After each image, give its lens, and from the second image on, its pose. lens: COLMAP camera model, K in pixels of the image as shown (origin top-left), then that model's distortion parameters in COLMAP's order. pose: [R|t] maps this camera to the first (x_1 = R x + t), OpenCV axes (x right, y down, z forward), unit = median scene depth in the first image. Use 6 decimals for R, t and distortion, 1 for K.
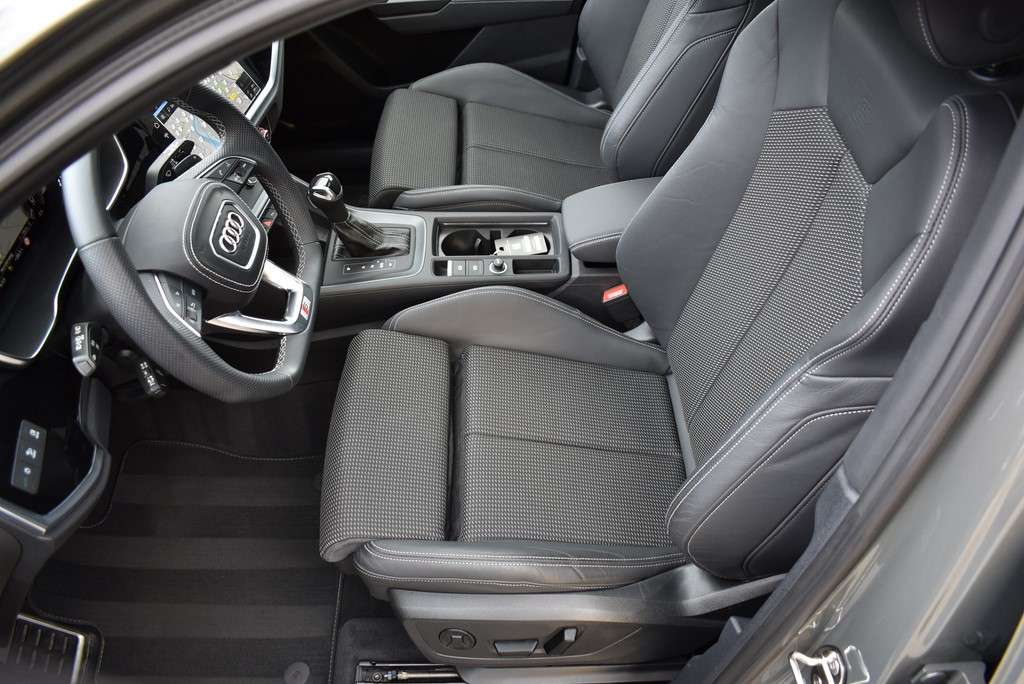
lens RADIAL K [[801.1, 0, 512.0], [0, 801.1, 342.0], [0, 0, 1]] dist [-0.092121, 0.005203]
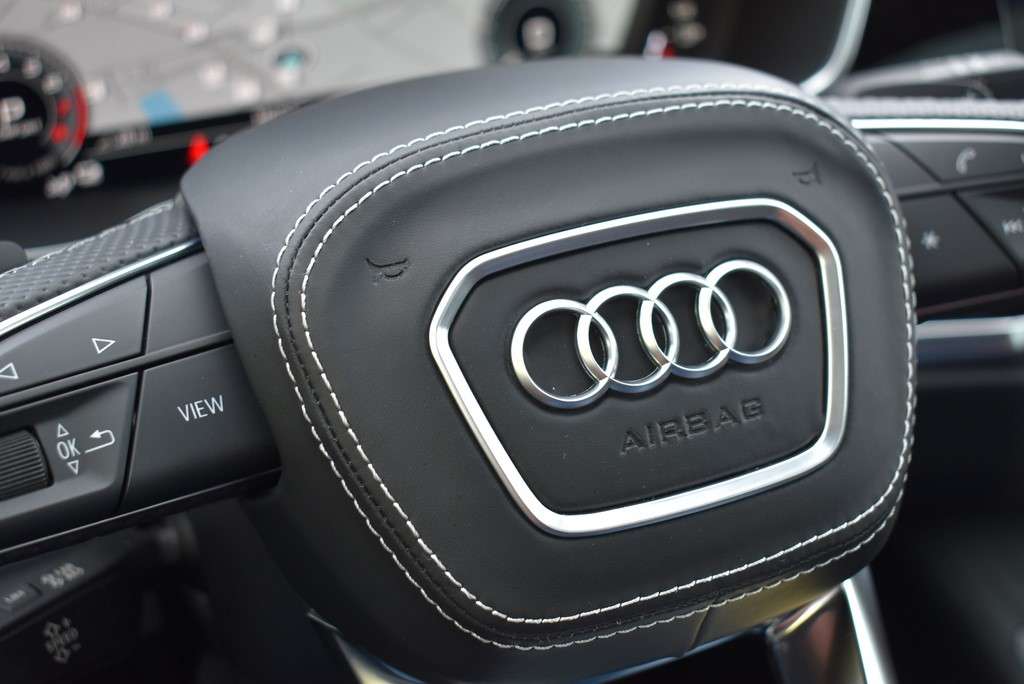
lens RADIAL K [[1410.8, 0, 512.0], [0, 1410.8, 342.0], [0, 0, 1]] dist [-0.028596, -0.073910]
pose [[0.369313, 0.416860, -0.830563, -0.063626], [-0.661312, 0.745804, 0.080264, -0.091930], [0.652897, 0.519619, 0.551110, 0.521673]]
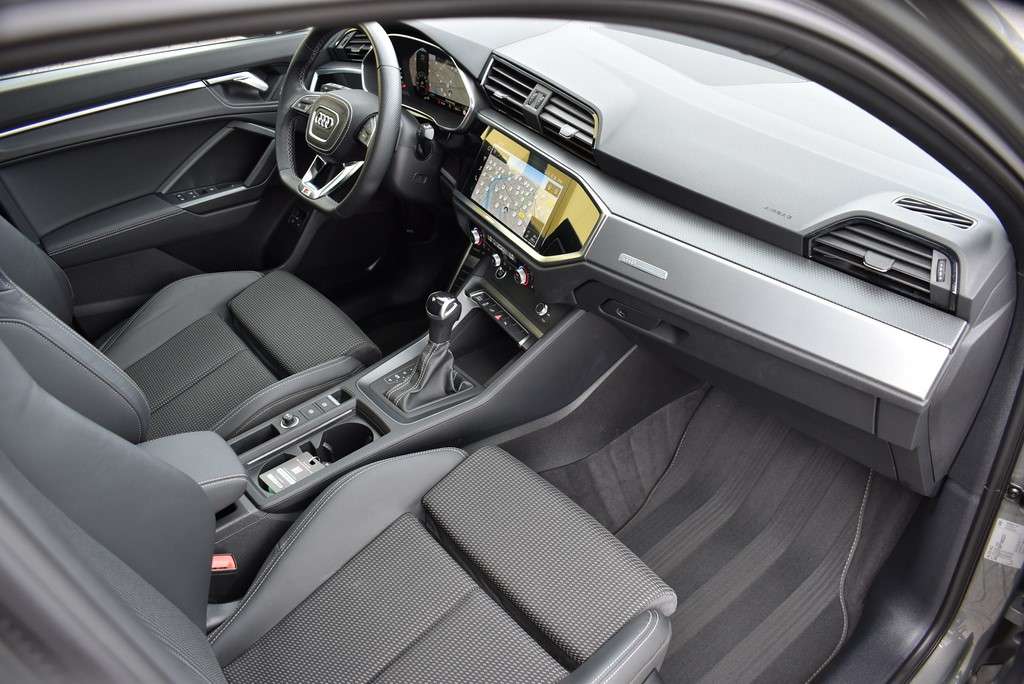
lens RADIAL K [[801.1, 0, 512.0], [0, 801.1, 342.0], [0, 0, 1]] dist [-0.092121, 0.005203]
pose [[-0.794921, 0.379122, -0.473674, 0.186730], [-0.416067, 0.227578, 0.880396, -1.068817], [0.441575, 0.896925, -0.023166, 1.055179]]
